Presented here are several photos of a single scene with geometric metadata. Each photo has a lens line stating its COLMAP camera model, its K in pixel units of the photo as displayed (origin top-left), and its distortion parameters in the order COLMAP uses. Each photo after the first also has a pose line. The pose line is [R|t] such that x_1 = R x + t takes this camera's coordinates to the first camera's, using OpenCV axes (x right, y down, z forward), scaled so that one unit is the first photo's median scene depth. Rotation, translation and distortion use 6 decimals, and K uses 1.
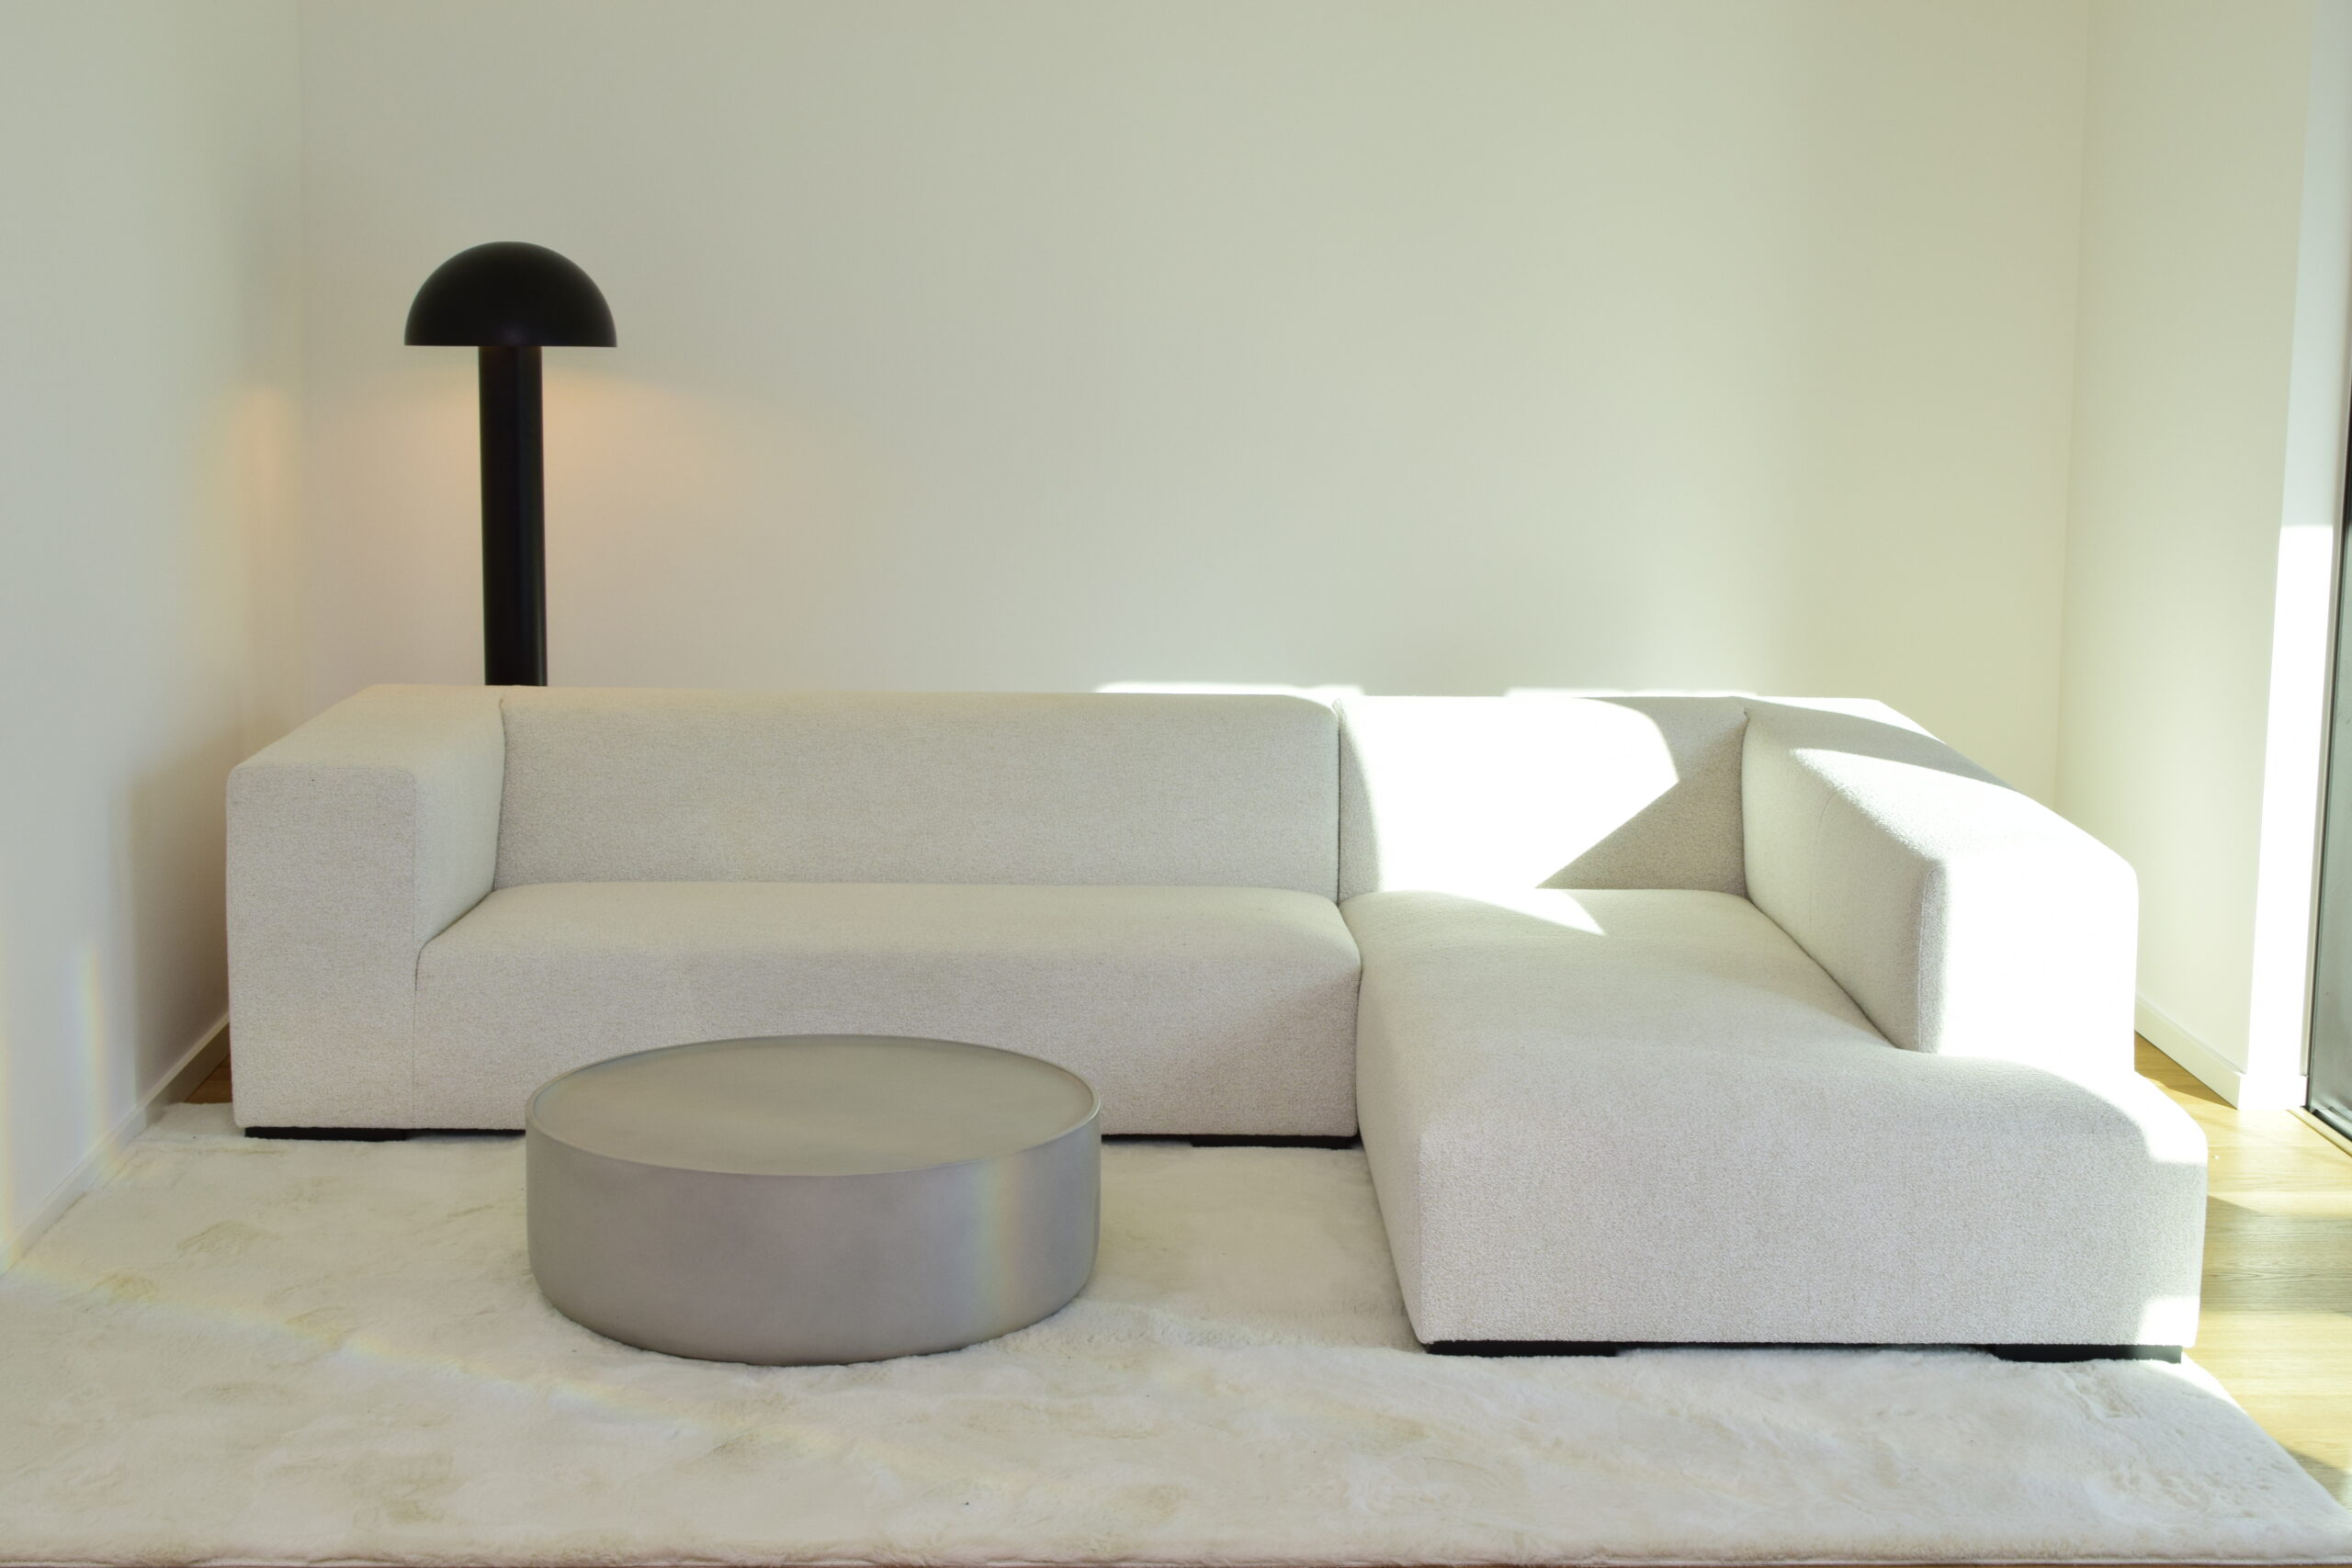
lens RADIAL K [[3557.5, 0, 1176.0], [0, 3557.5, 784.0], [0, 0, 1]] dist [-0.020729, 0.087652]
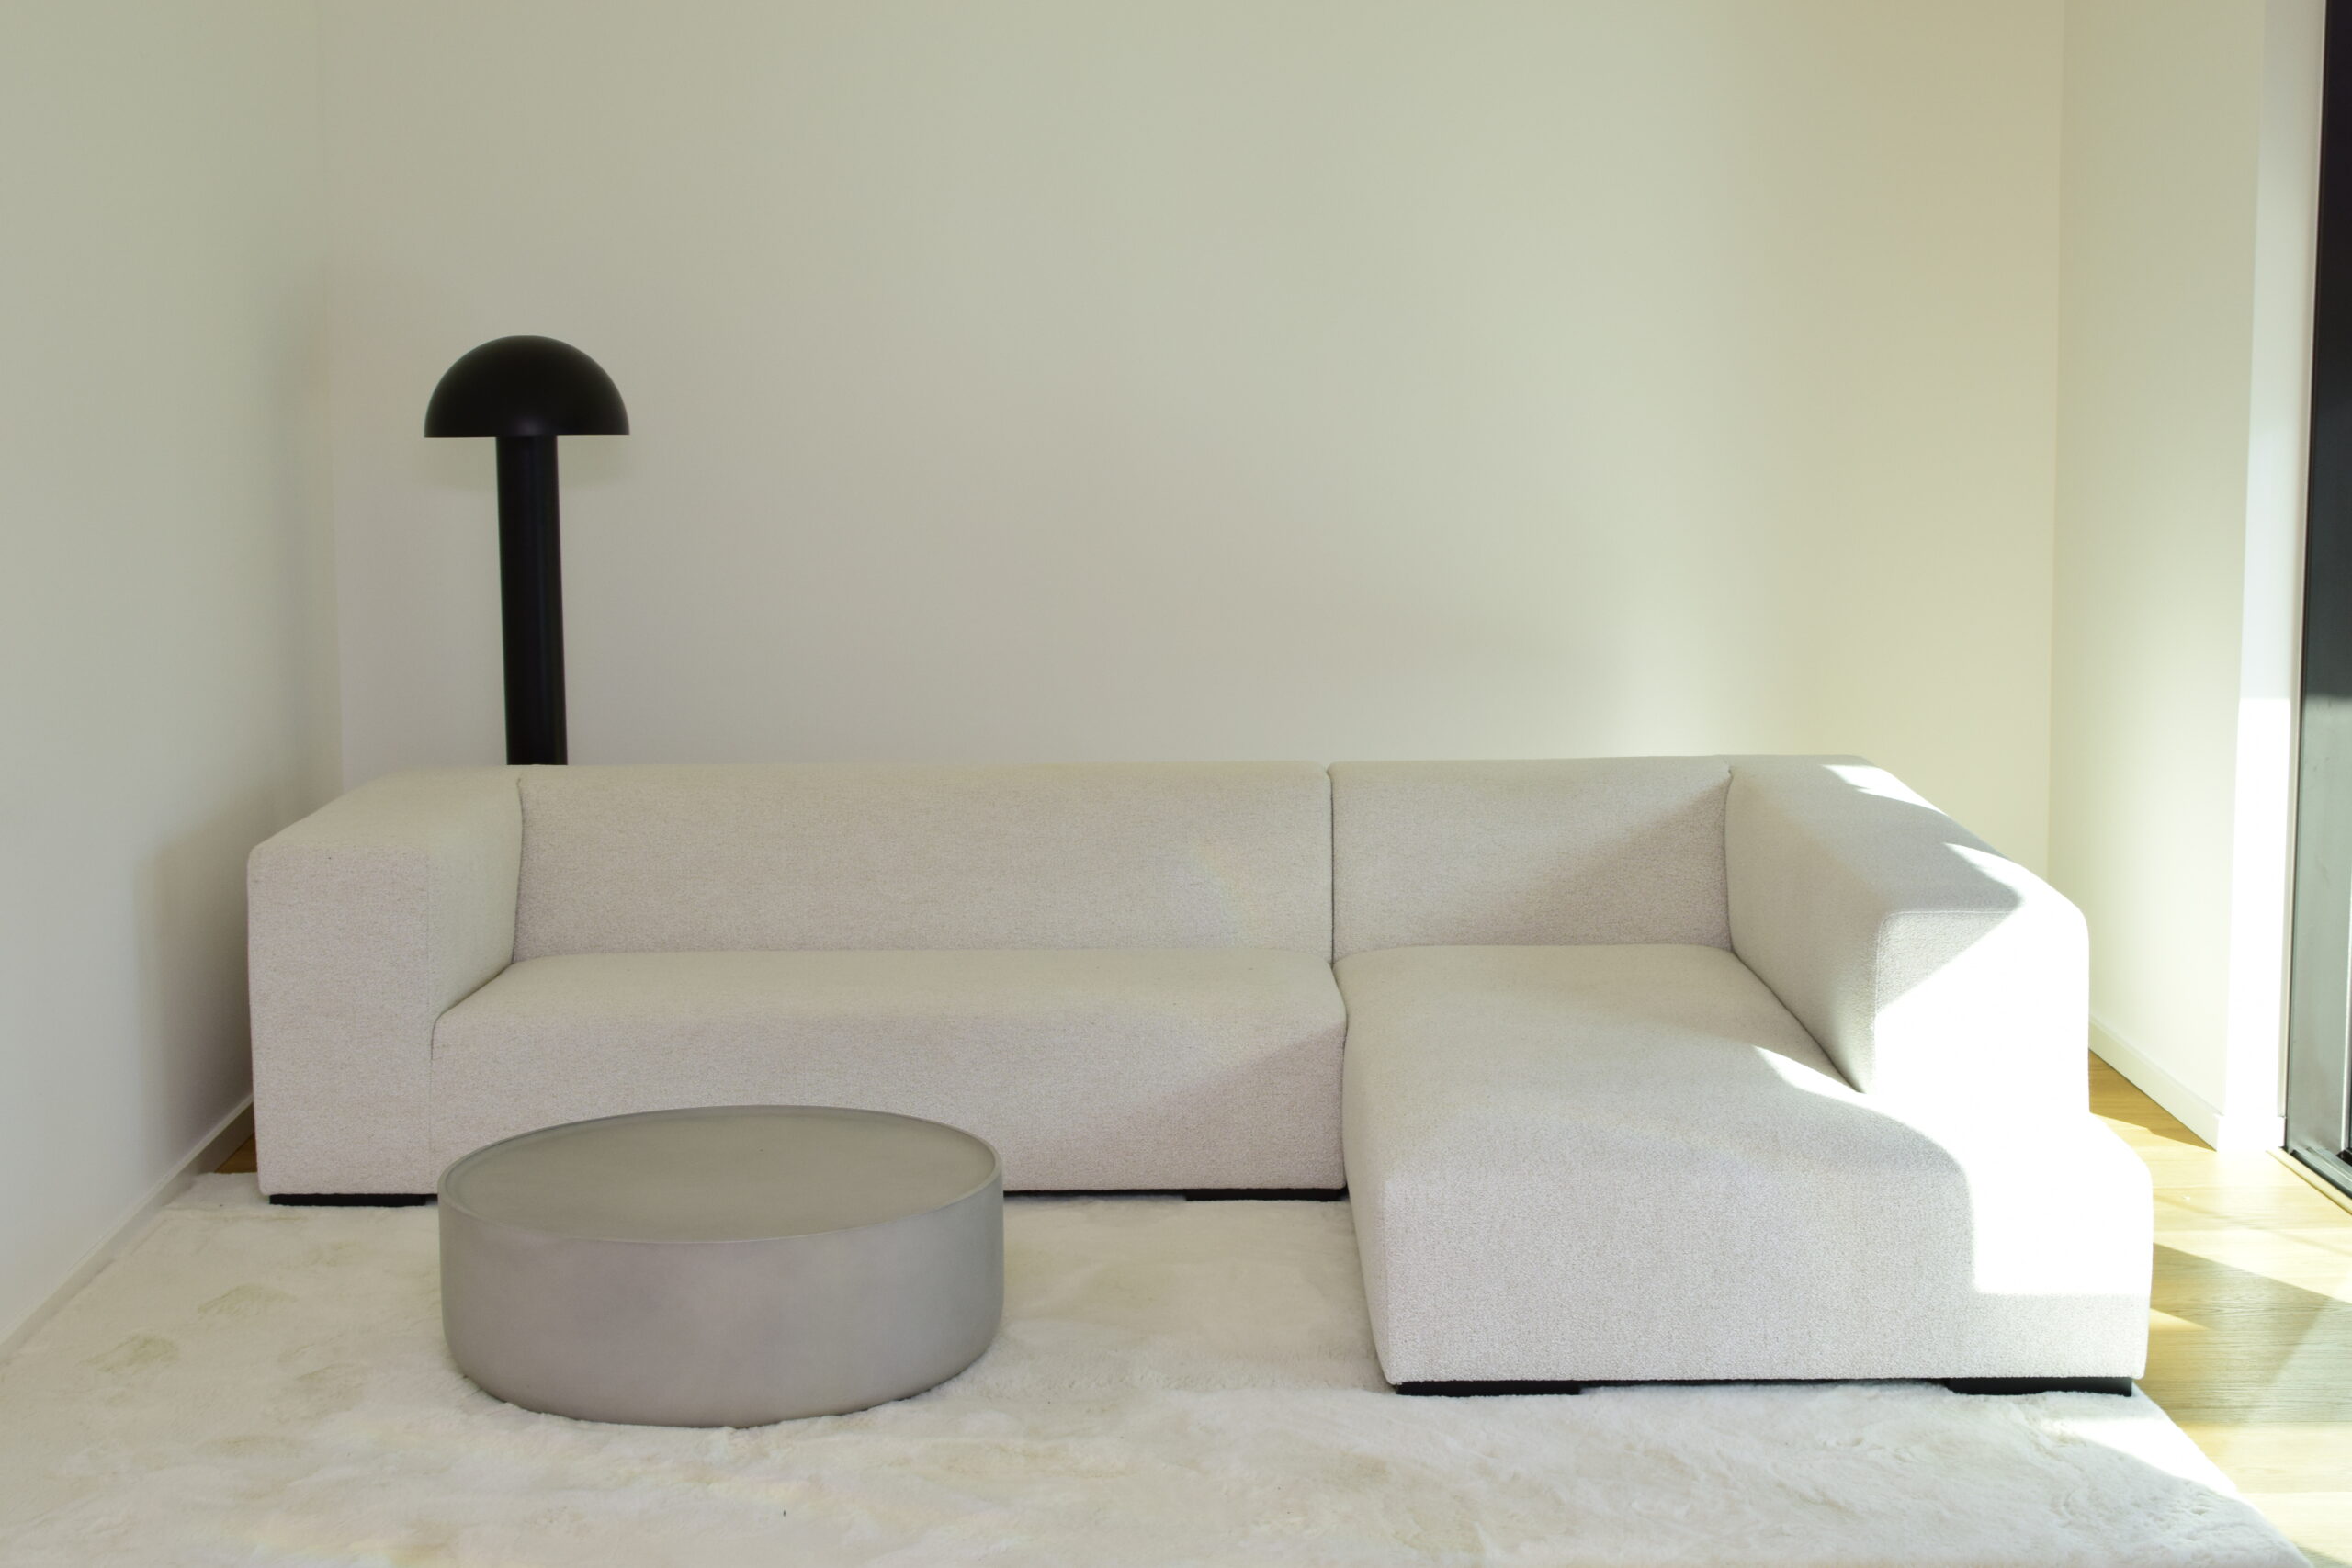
lens RADIAL K [[3557.5, 0, 1176.0], [0, 3557.5, 784.0], [0, 0, 1]] dist [-0.020729, 0.087652]
pose [[0.999591, -0.016850, -0.023097, 0.031239], [0.016359, 0.999640, -0.021270, 0.003737], [0.023447, 0.020883, 0.999507, -0.034027]]
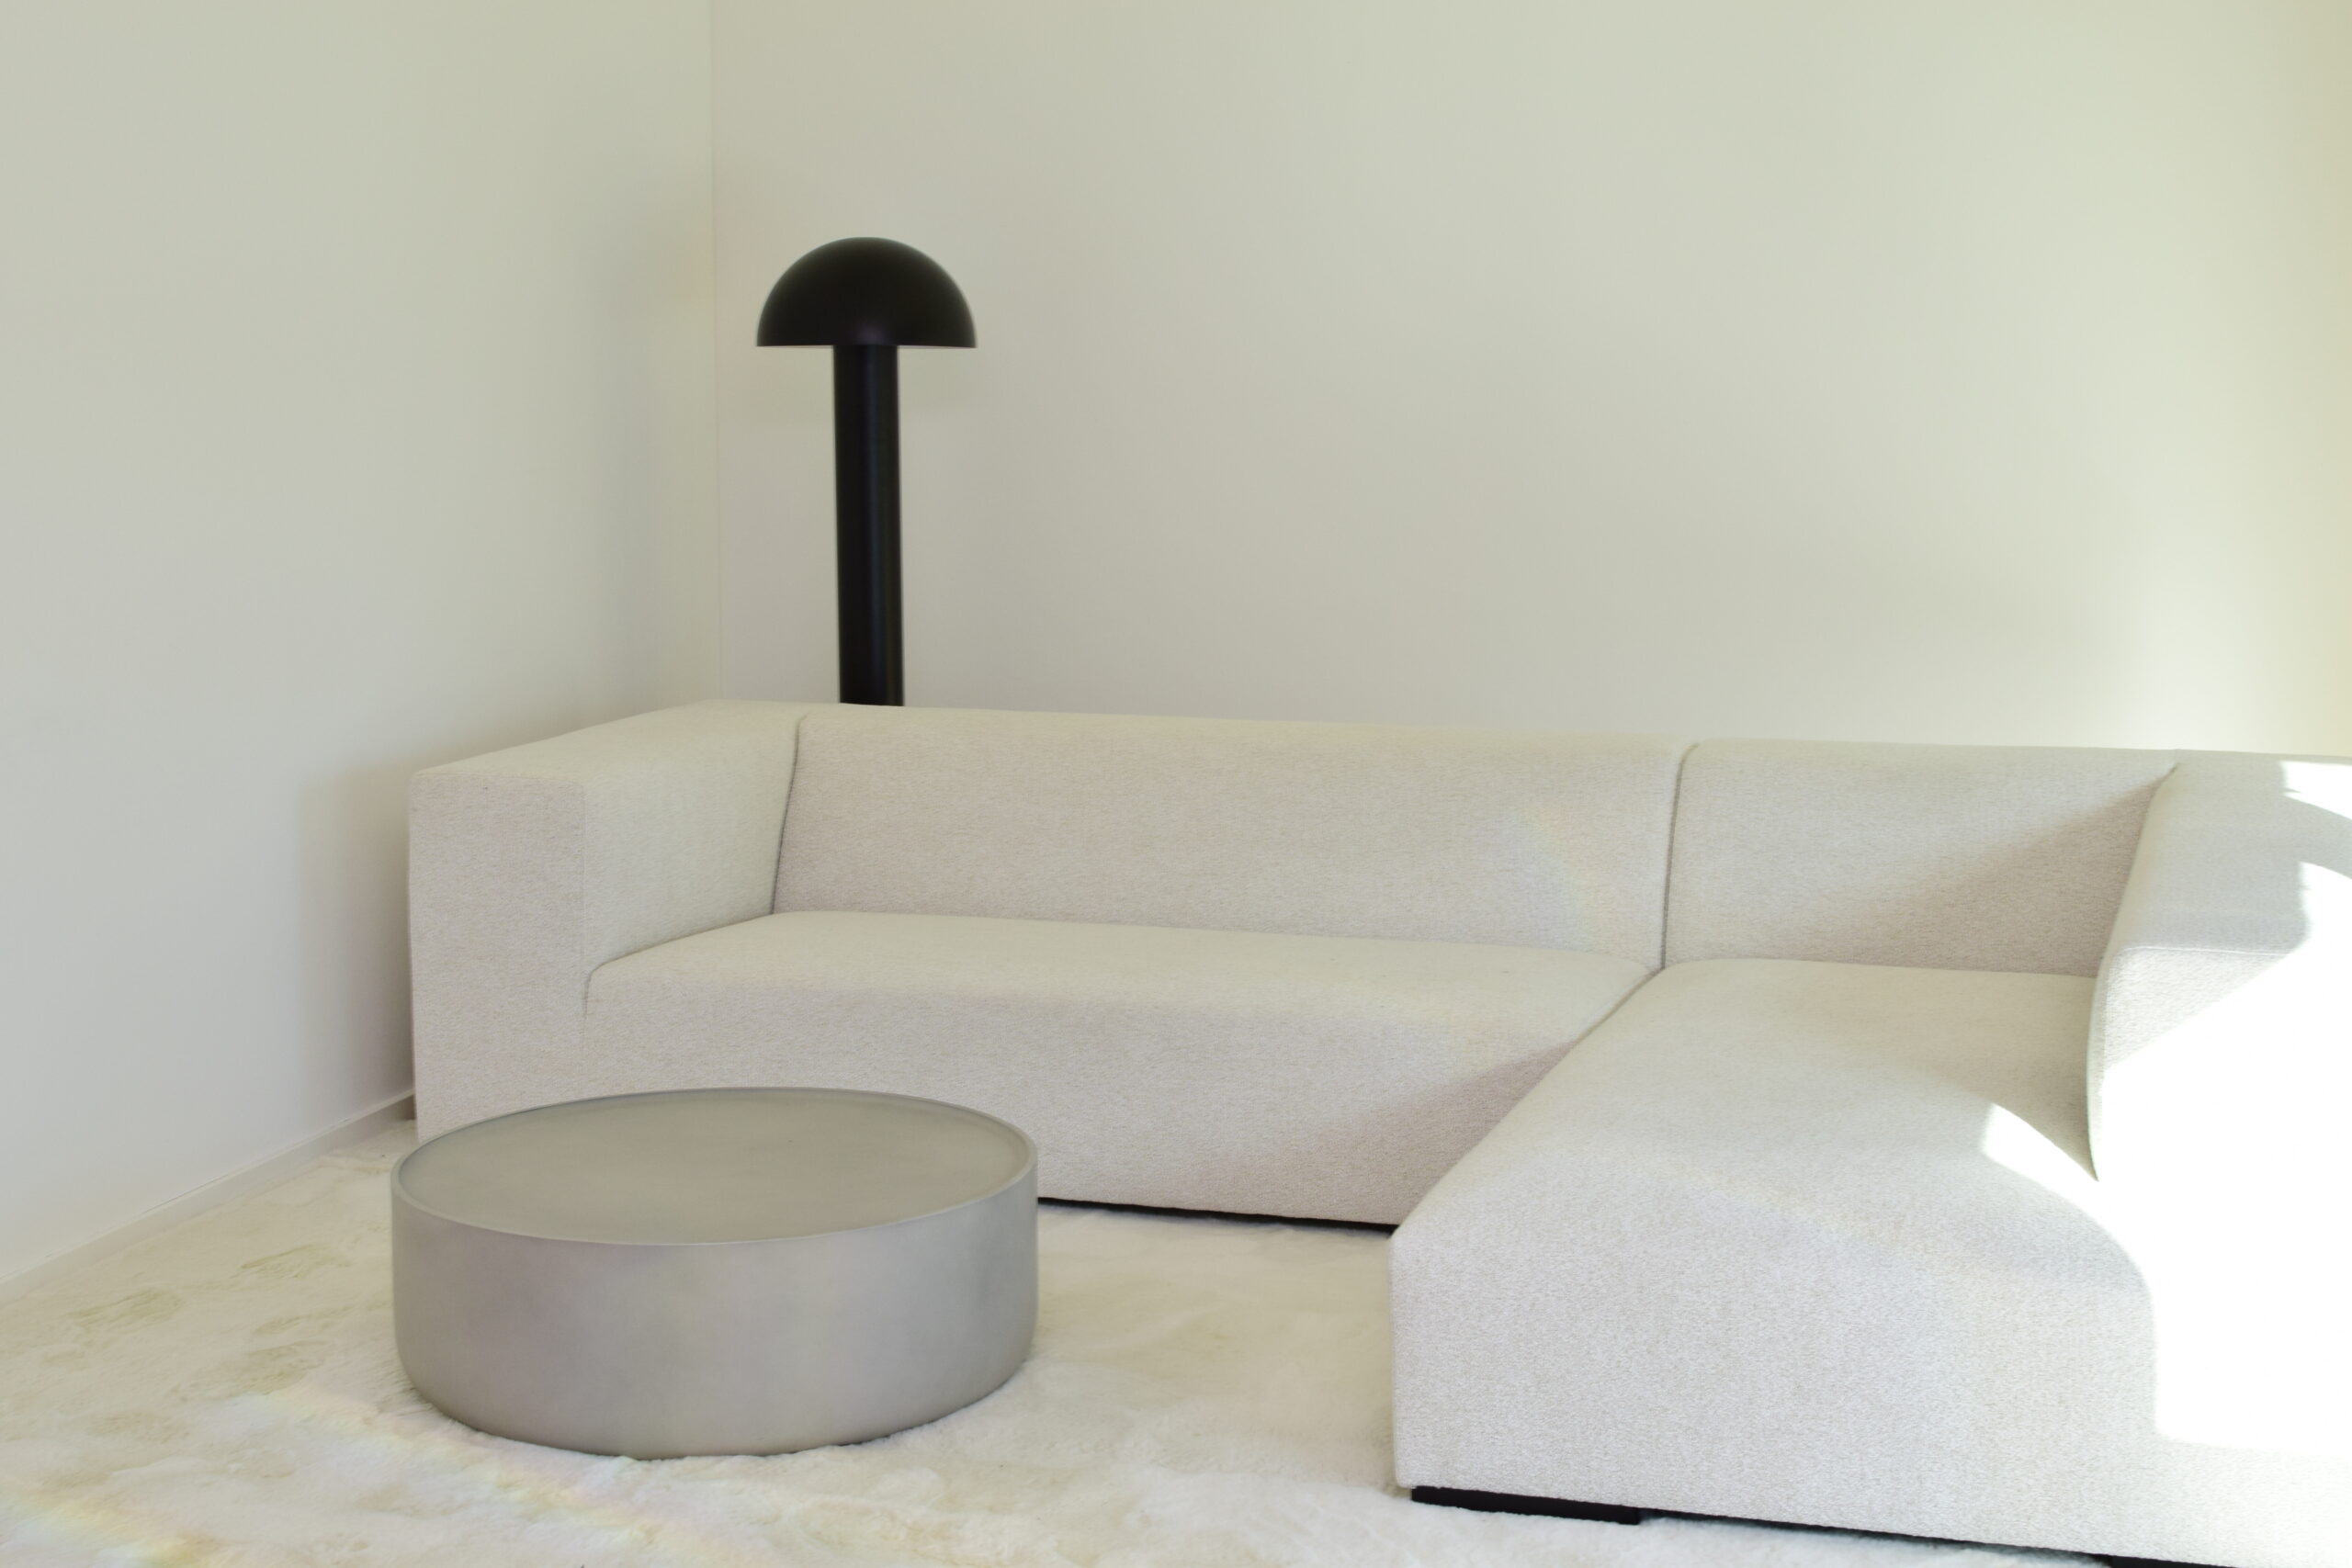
lens RADIAL K [[3557.5, 0, 1176.0], [0, 3557.5, 784.0], [0, 0, 1]] dist [-0.020729, 0.087652]
pose [[0.948208, 0.029900, -0.316240, 0.259411], [-0.036024, 0.999259, -0.013534, 0.004438], [0.315601, 0.024226, 0.948583, 0.170213]]
